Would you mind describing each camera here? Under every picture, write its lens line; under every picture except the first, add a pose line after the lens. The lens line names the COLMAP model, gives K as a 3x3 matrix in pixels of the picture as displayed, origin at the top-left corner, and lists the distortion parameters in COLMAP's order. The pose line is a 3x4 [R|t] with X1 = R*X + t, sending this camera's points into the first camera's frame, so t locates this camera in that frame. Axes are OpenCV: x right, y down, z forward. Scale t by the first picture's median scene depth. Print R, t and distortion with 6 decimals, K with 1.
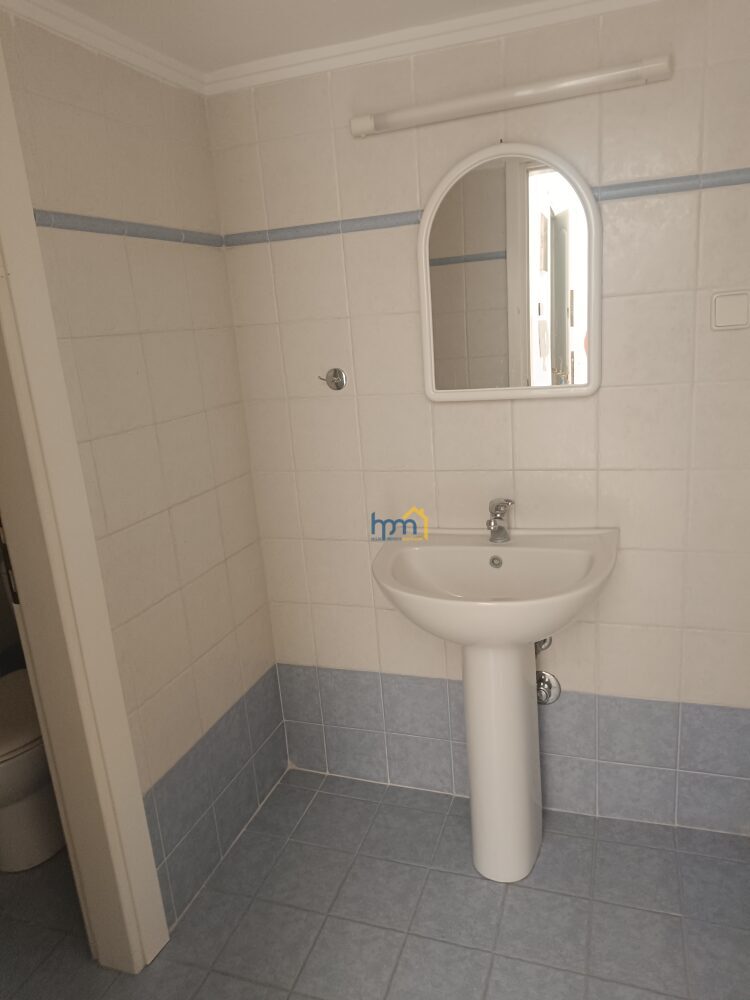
lens RADIAL K [[693.7, 0, 382.6], [0, 693.7, 499.7], [0, 0, 1]] dist [0.004287, 0.001617]
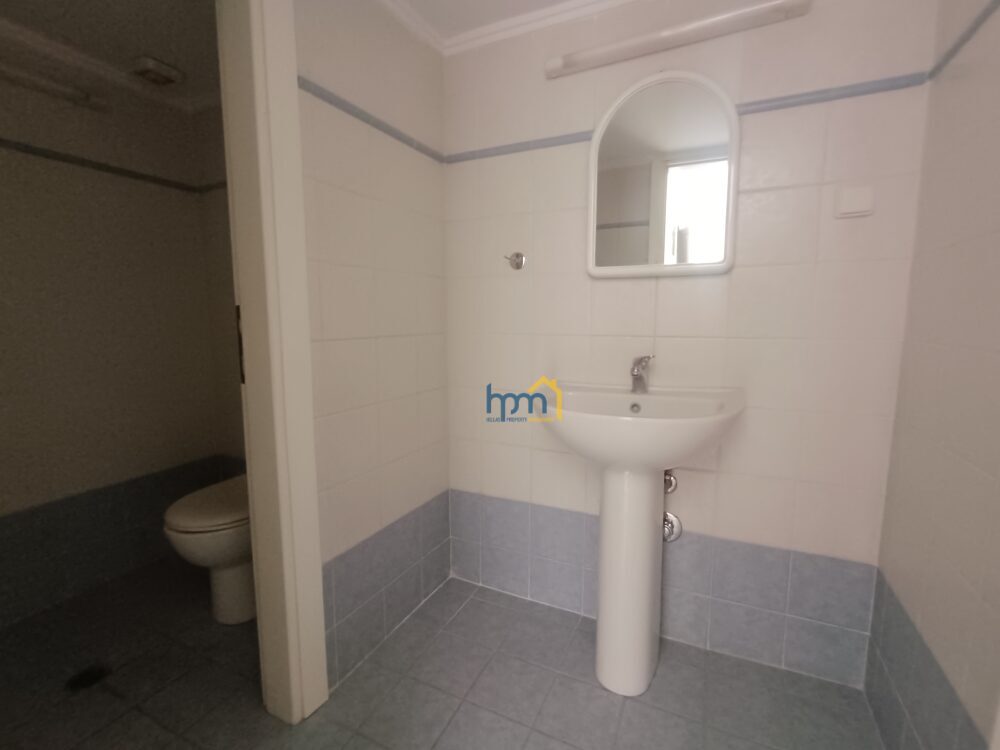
lens RADIAL K [[455.8, 0, 500.8], [0, 455.8, 370.1], [0, 0, 1]] dist [-0.017641, 0.012489]
pose [[0.990399, 0.088609, -0.106103, 0.011172], [-0.101761, 0.986829, -0.125750, 0.141657], [0.093563, 0.135339, 0.986372, 0.186599]]
